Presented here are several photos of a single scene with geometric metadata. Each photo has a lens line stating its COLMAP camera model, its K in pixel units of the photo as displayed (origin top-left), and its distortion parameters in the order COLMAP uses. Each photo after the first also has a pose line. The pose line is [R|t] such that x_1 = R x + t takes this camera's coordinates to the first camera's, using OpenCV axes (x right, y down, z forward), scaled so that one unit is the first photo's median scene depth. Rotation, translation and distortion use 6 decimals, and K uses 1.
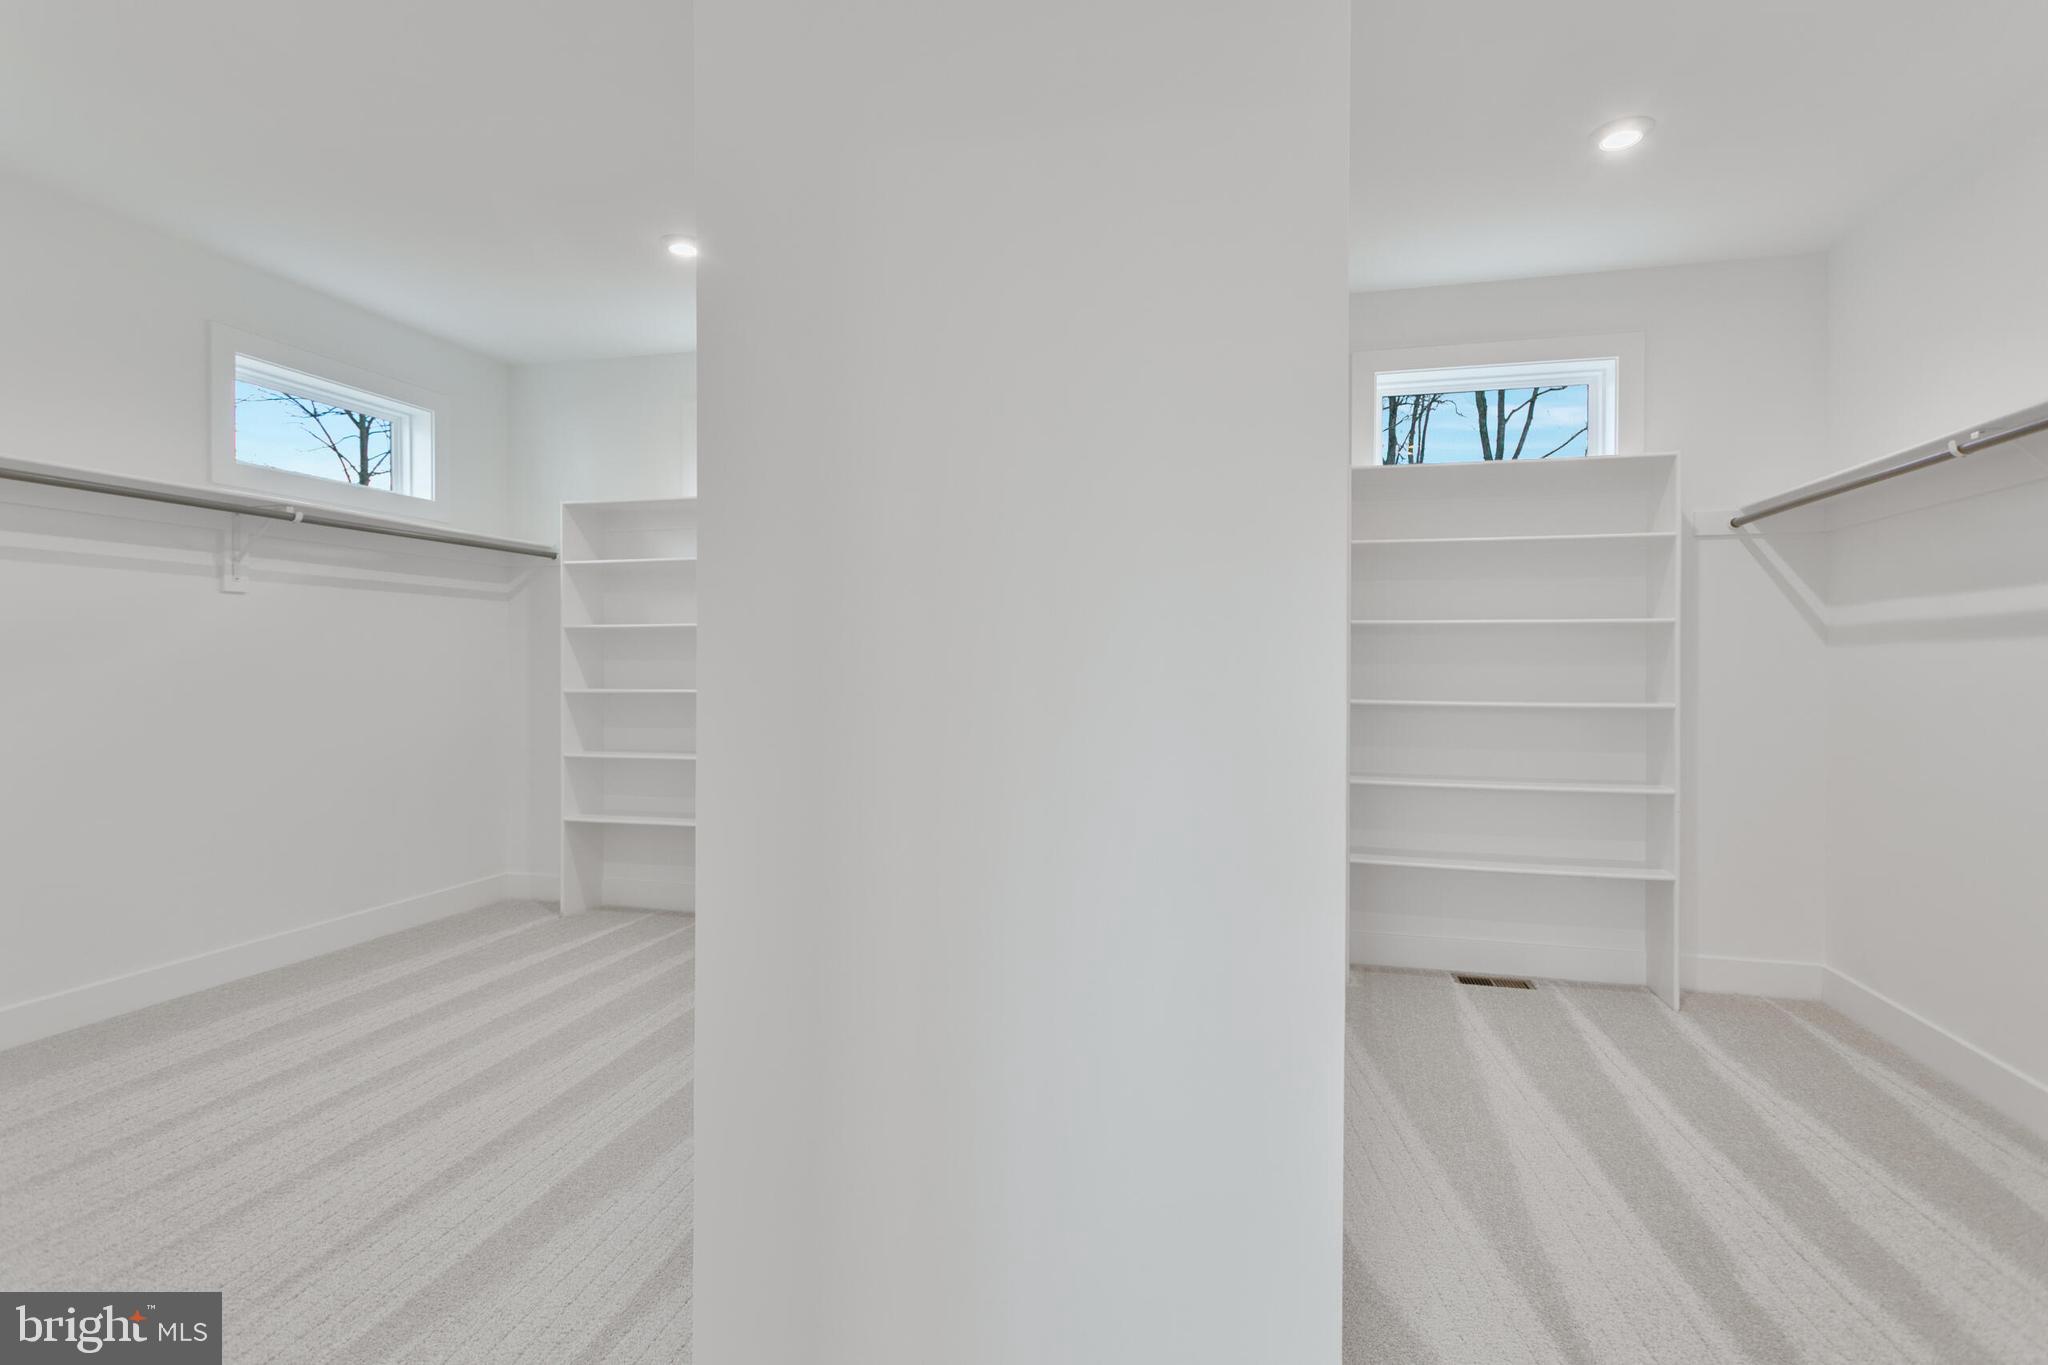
lens RADIAL K [[955.0, 0, 1024.0], [0, 955.0, 682.5], [0, 0, 1]] dist [0.002528, 0.000347]
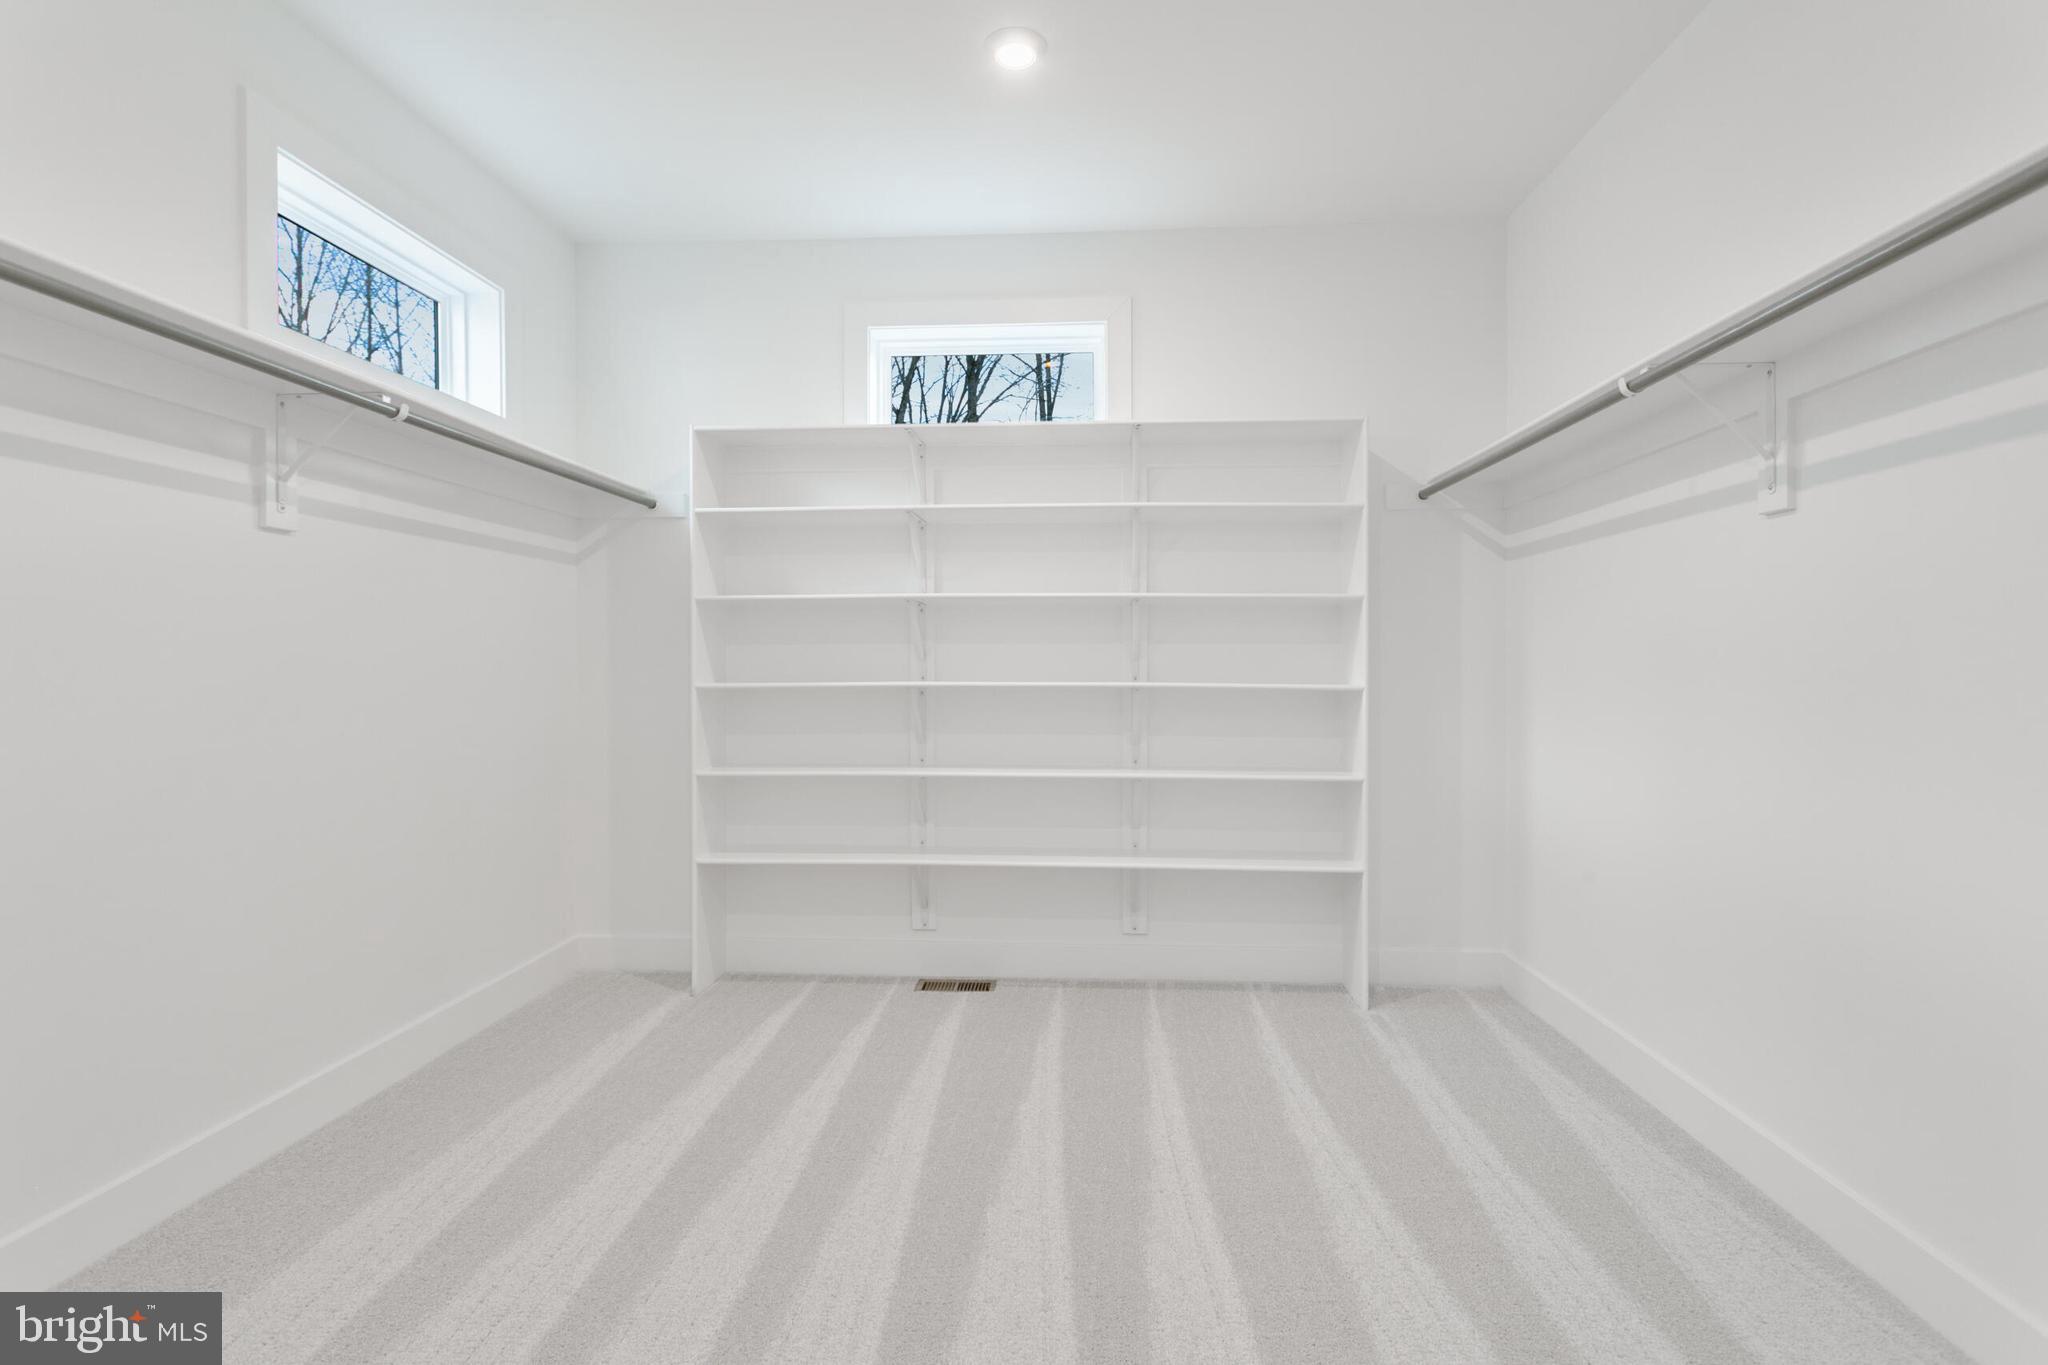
lens RADIAL K [[955.0, 0, 1024.0], [0, 955.0, 682.5], [0, 0, 1]] dist [0.002528, 0.000347]
pose [[0.981891, -0.008748, 0.189245, -0.374996], [0.008424, 0.999961, 0.002518, 0.006533], [-0.189259, -0.000879, 0.981927, 0.235145]]
